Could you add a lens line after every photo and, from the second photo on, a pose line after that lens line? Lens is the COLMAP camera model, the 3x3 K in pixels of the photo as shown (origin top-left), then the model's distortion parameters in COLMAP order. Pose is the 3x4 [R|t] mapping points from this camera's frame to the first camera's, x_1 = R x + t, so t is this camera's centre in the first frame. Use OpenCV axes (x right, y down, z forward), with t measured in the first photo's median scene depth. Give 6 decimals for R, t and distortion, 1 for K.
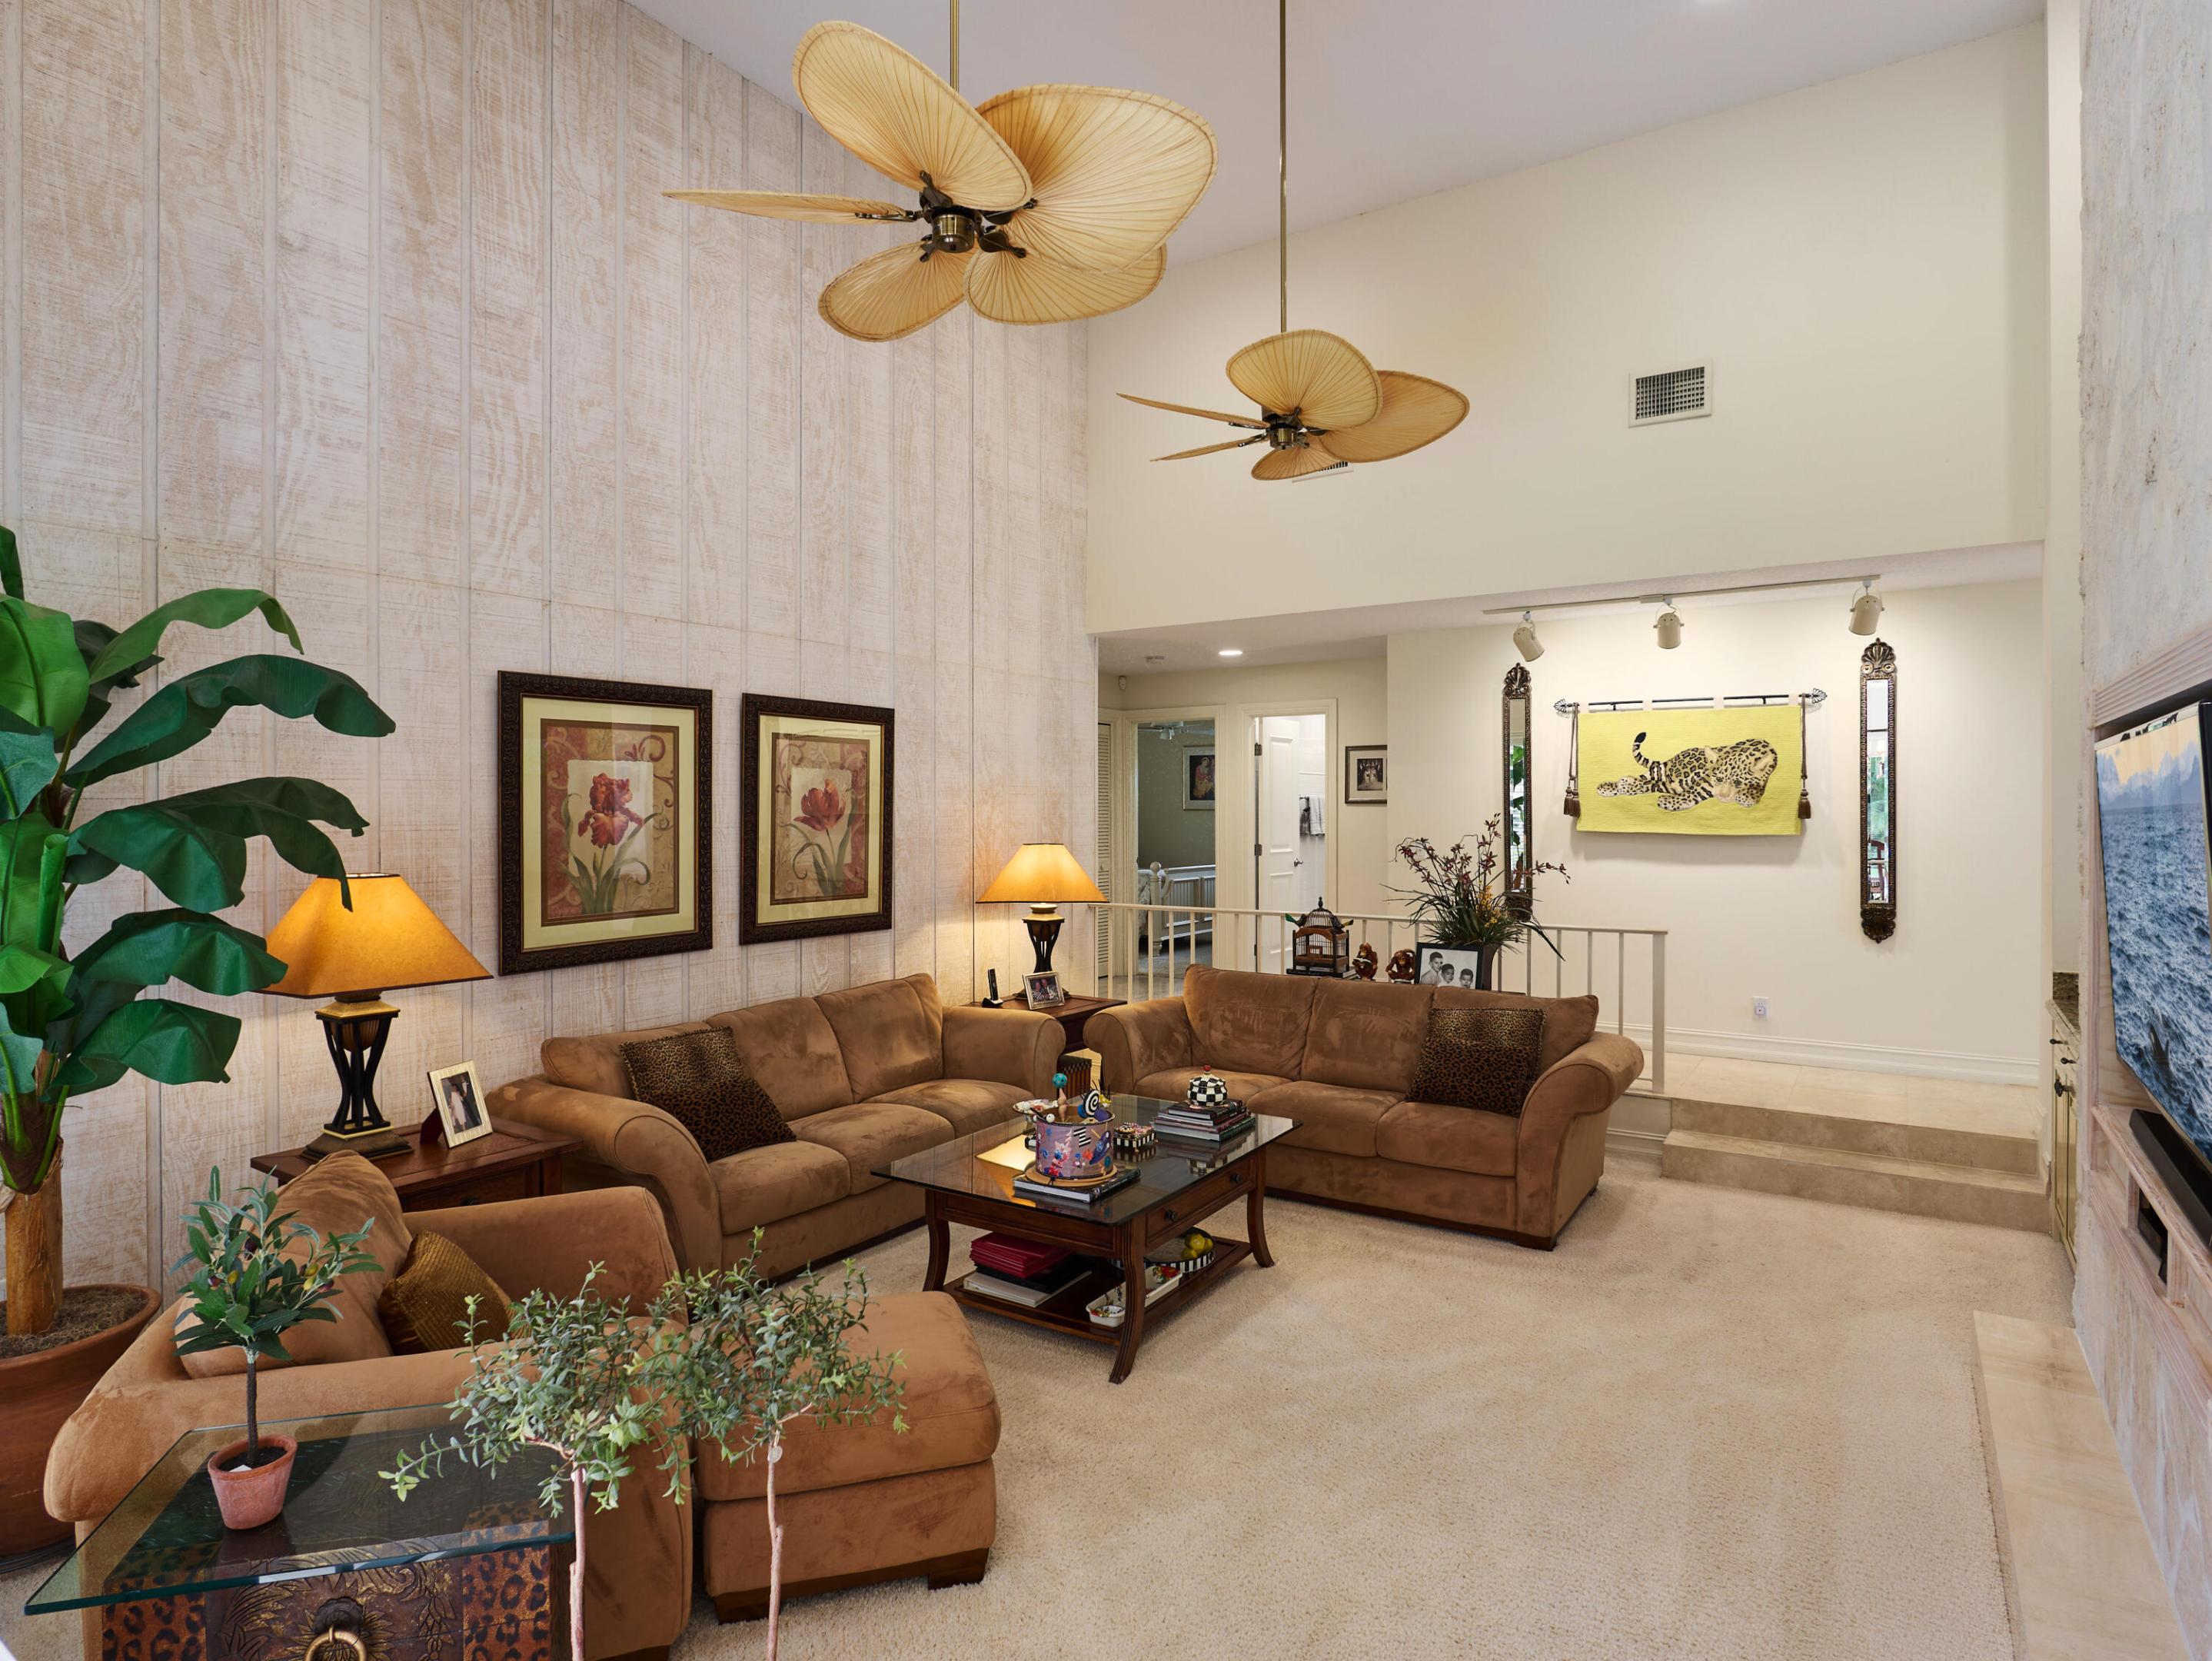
lens RADIAL K [[1206.9, 0, 1112.1], [0, 1206.9, 815.4], [0, 0, 1]] dist [0.003194, 0.001508]
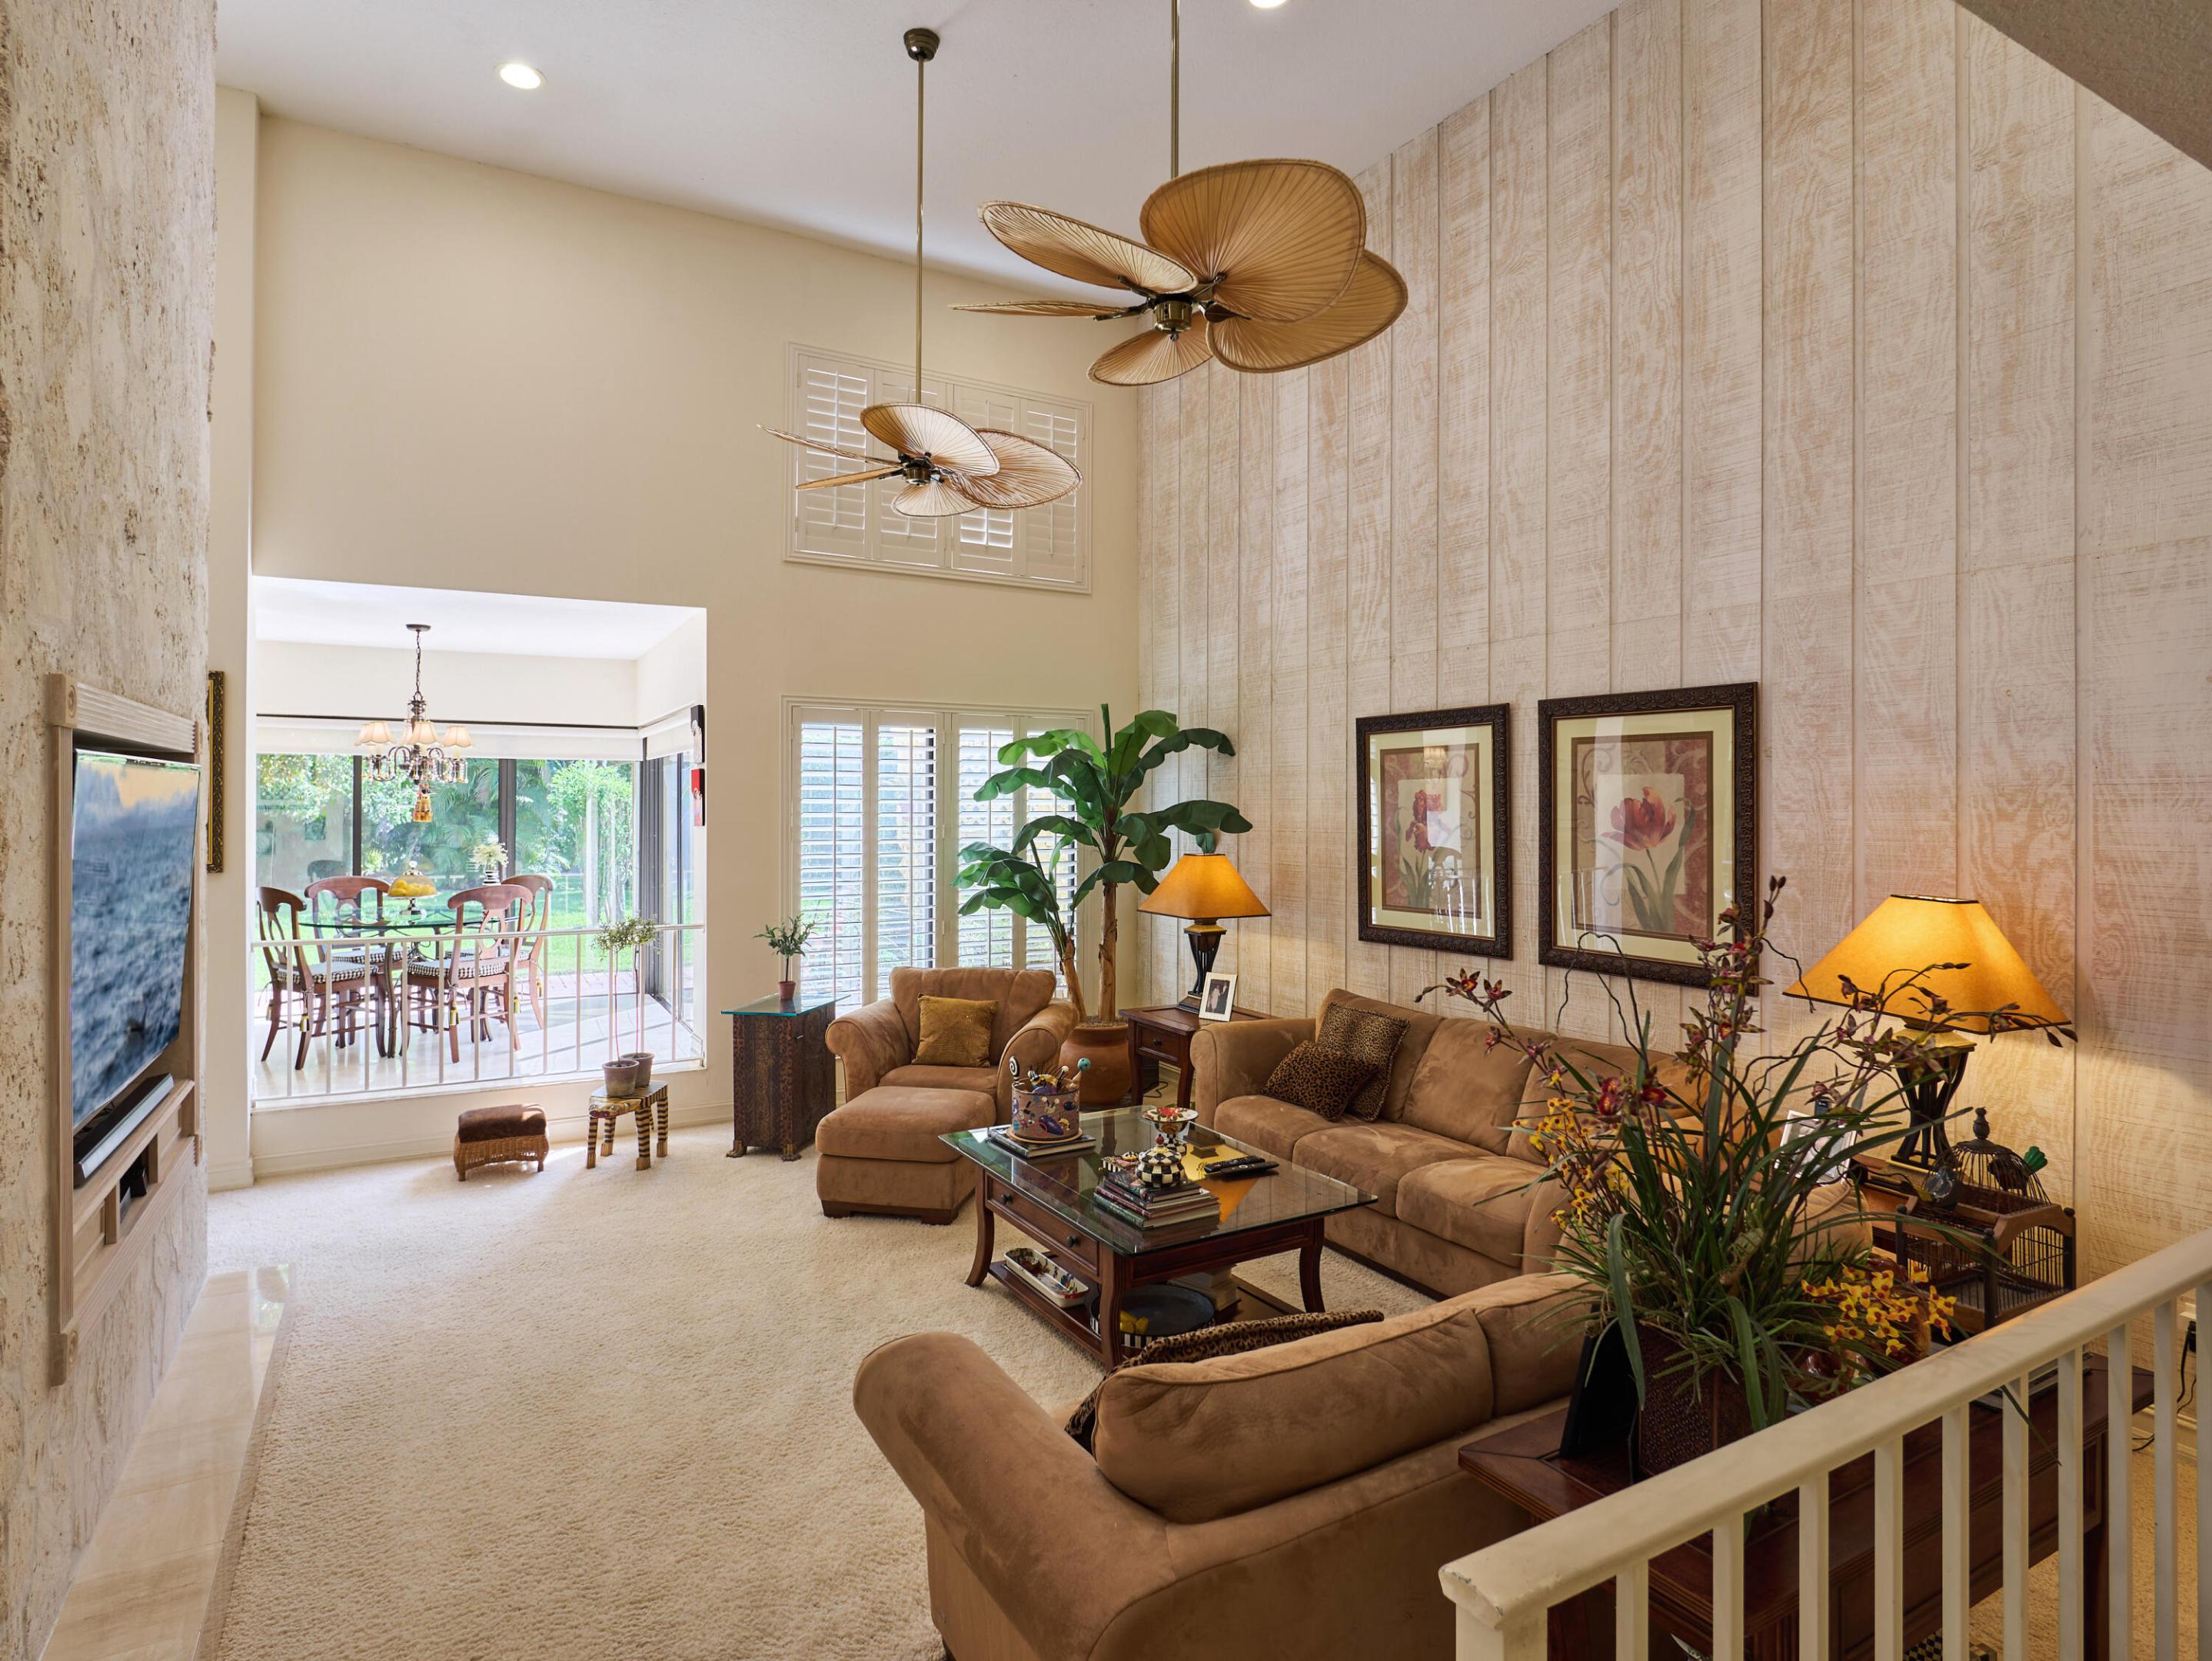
lens RADIAL K [[1206.9, 0, 1117.8], [0, 1206.9, 814.3], [0, 0, 1]] dist [0.003194, 0.001508]
pose [[-0.440740, 0.000044, -0.897635, 0.712672], [-0.014363, 0.999872, 0.007102, -0.013442], [0.897520, 0.016023, -0.440683, 1.145290]]
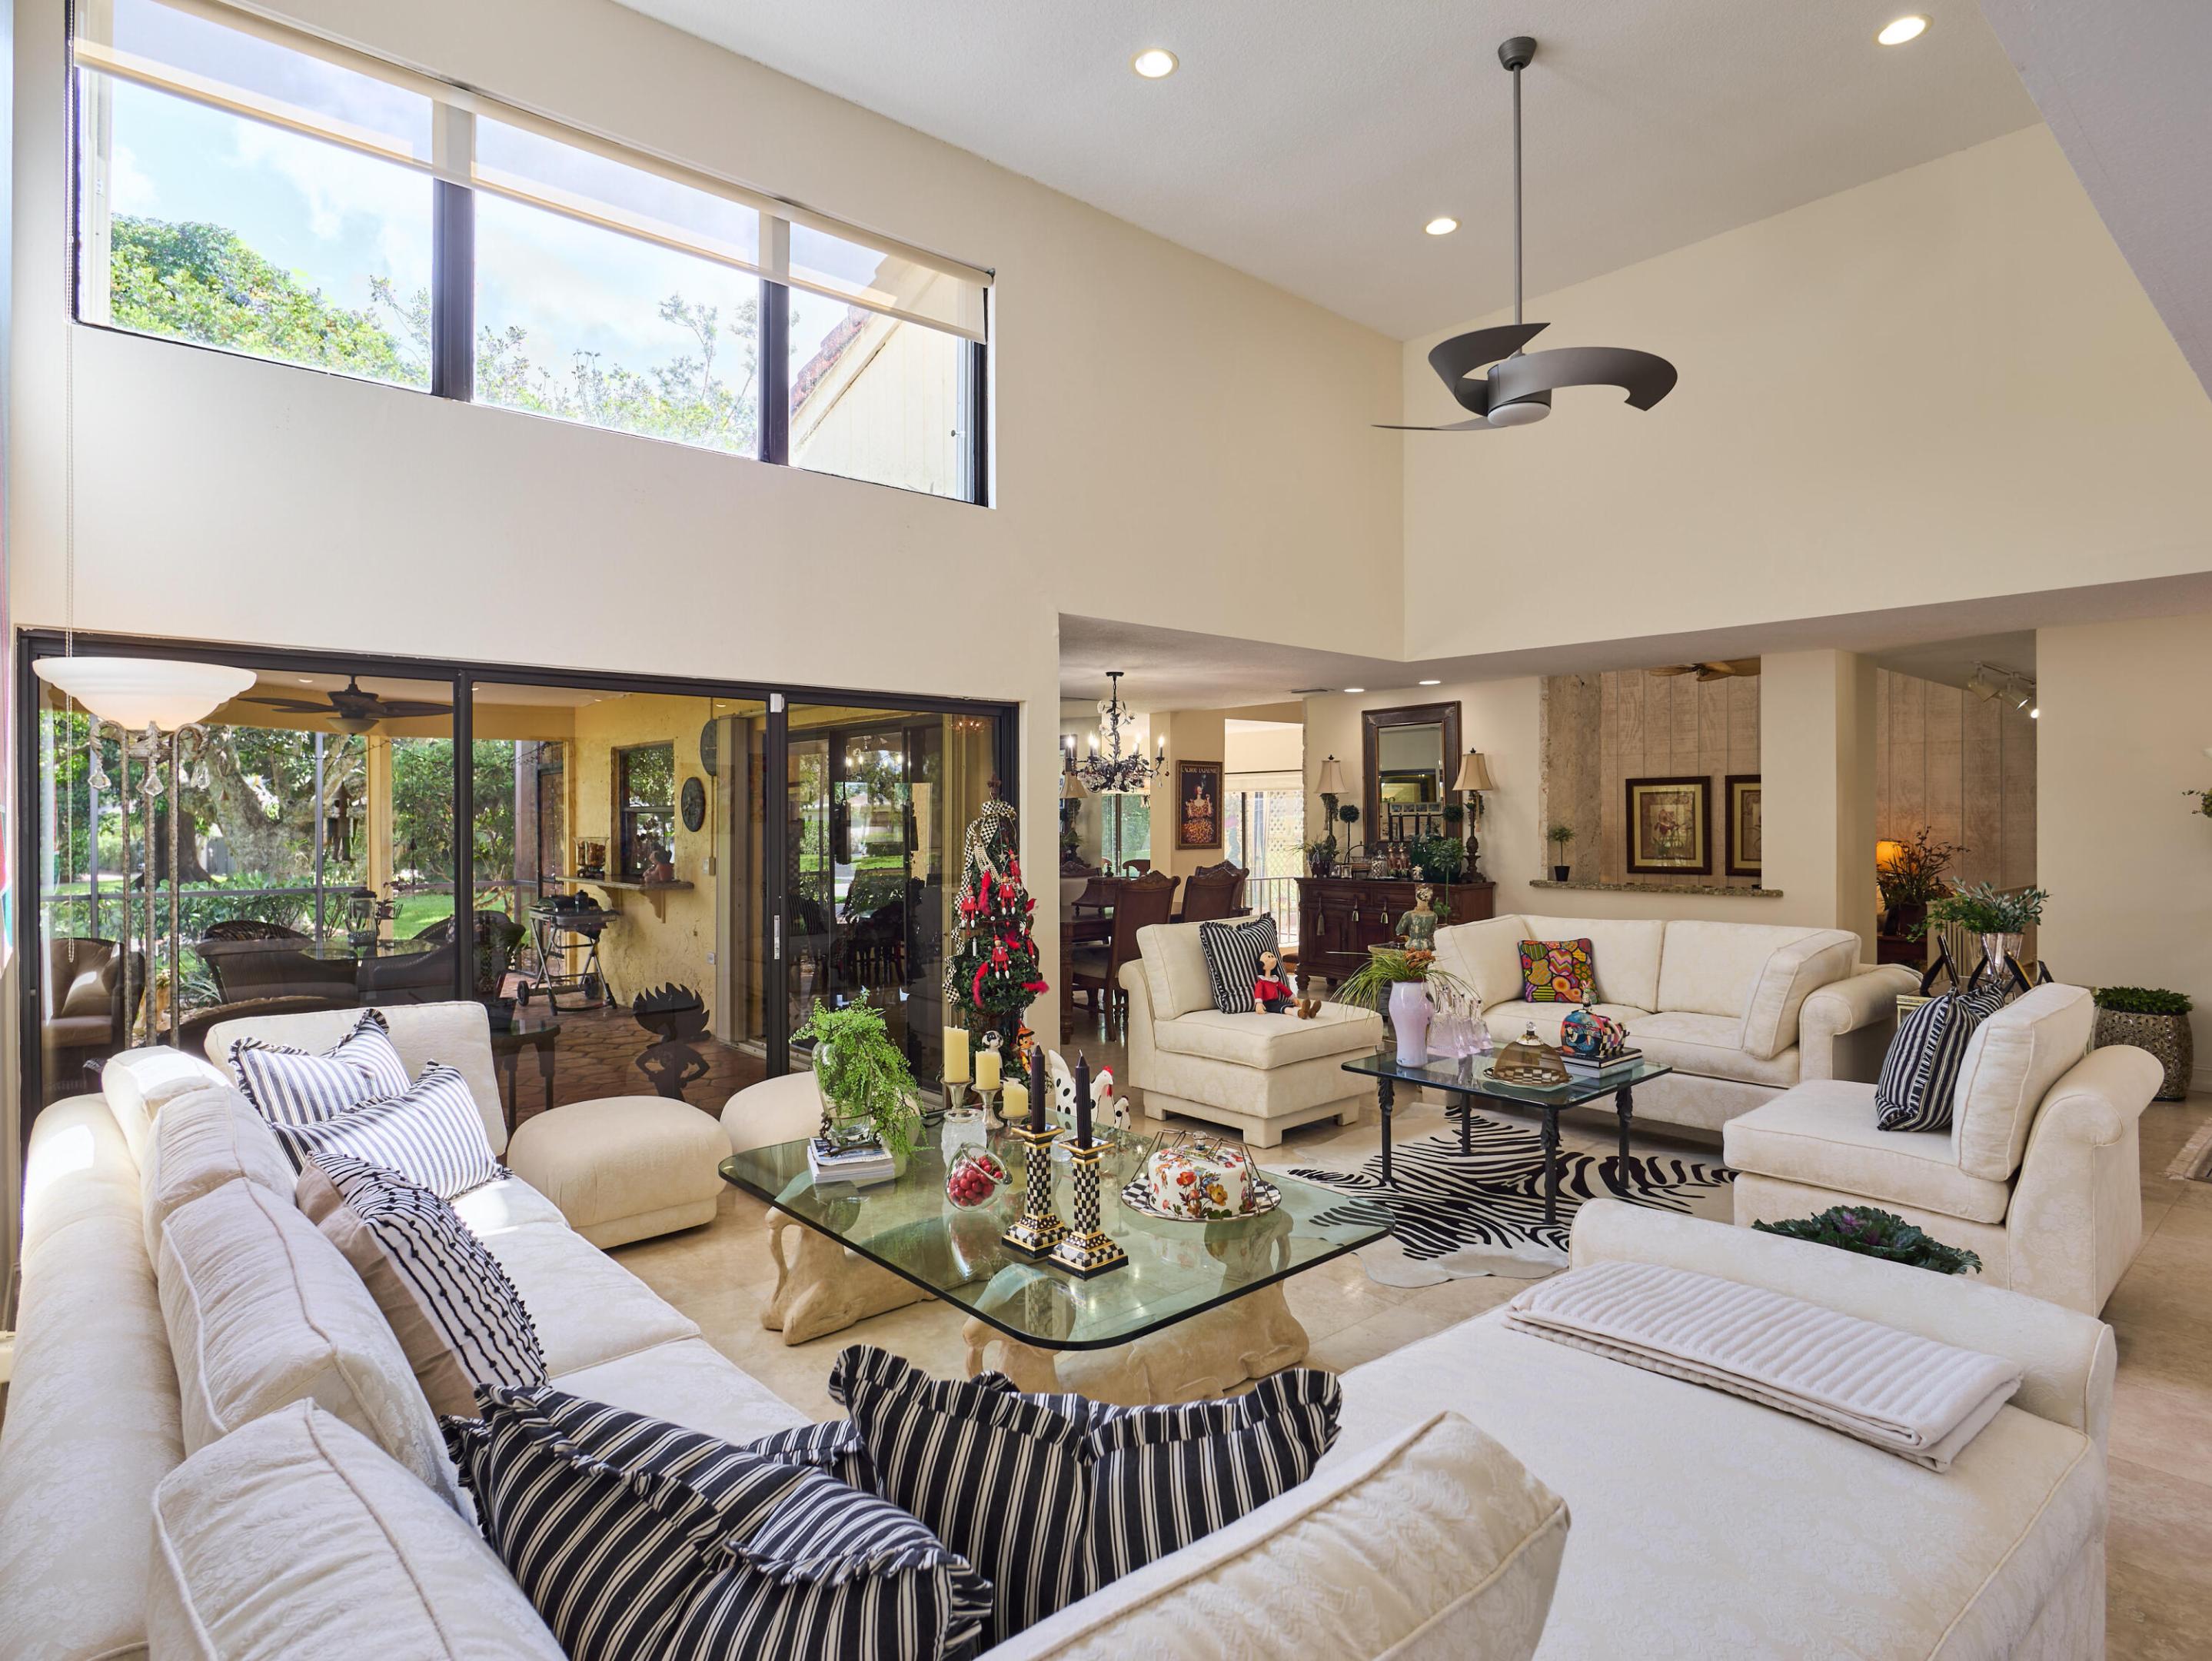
lens RADIAL K [[1206.9, 0, 1098.7], [0, 1206.9, 828.3], [0, 0, 1]] dist [0.003194, 0.001508]
pose [[-0.283159, 0.005529, -0.959057, 2.527351], [-0.005755, 0.999956, 0.007464, -0.002325], [0.959056, 0.007633, -0.283115, 0.470721]]
